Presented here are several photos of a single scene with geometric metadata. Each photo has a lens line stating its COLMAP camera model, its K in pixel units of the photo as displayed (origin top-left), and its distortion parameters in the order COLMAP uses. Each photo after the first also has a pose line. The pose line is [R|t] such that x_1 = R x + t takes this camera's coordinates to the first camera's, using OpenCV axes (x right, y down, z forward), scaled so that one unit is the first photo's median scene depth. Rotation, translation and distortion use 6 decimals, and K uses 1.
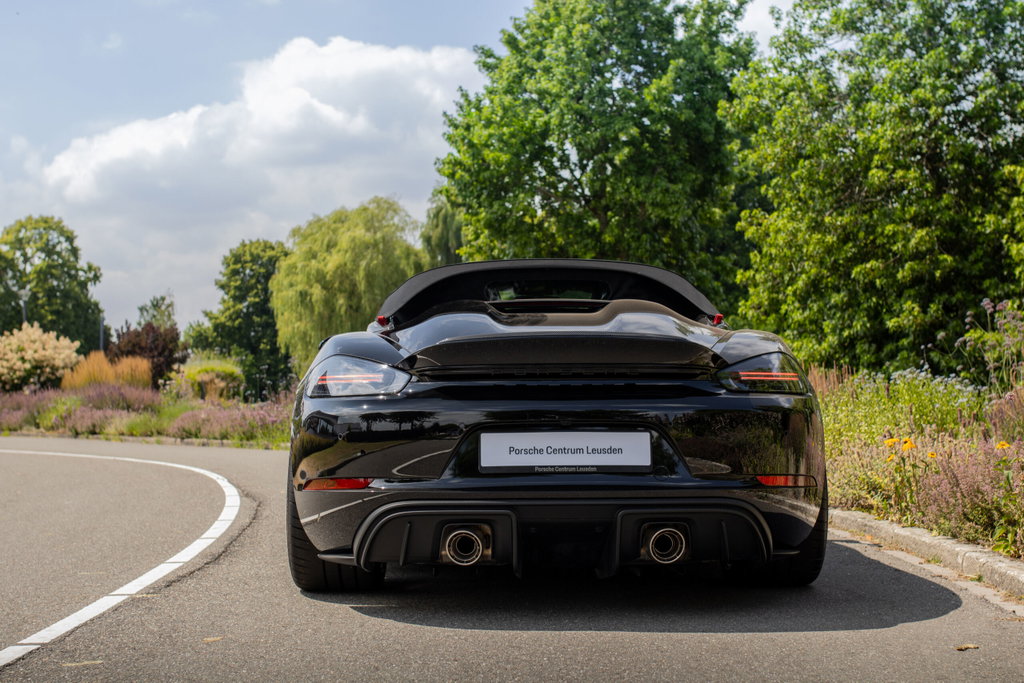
lens RADIAL K [[1537.2, 0, 512.2], [0, 1537.2, 366.4], [0, 0, 1]] dist [-0.027674, 0.003799]
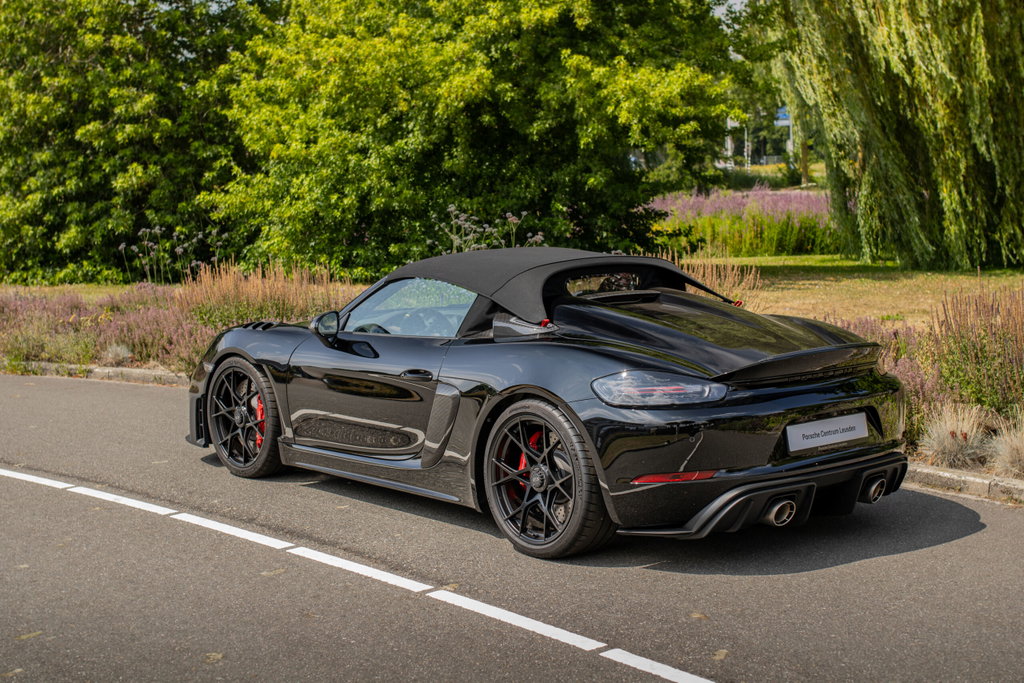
lens RADIAL K [[1537.8, 0, 512.0], [0, 1537.8, 341.5], [0, 0, 1]] dist [-0.049216, 0.035562]
pose [[0.767531, -0.081790, 0.635773, -0.197948], [0.011171, 0.993382, 0.114310, -0.035010], [-0.640915, -0.080634, 0.763365, 0.027750]]
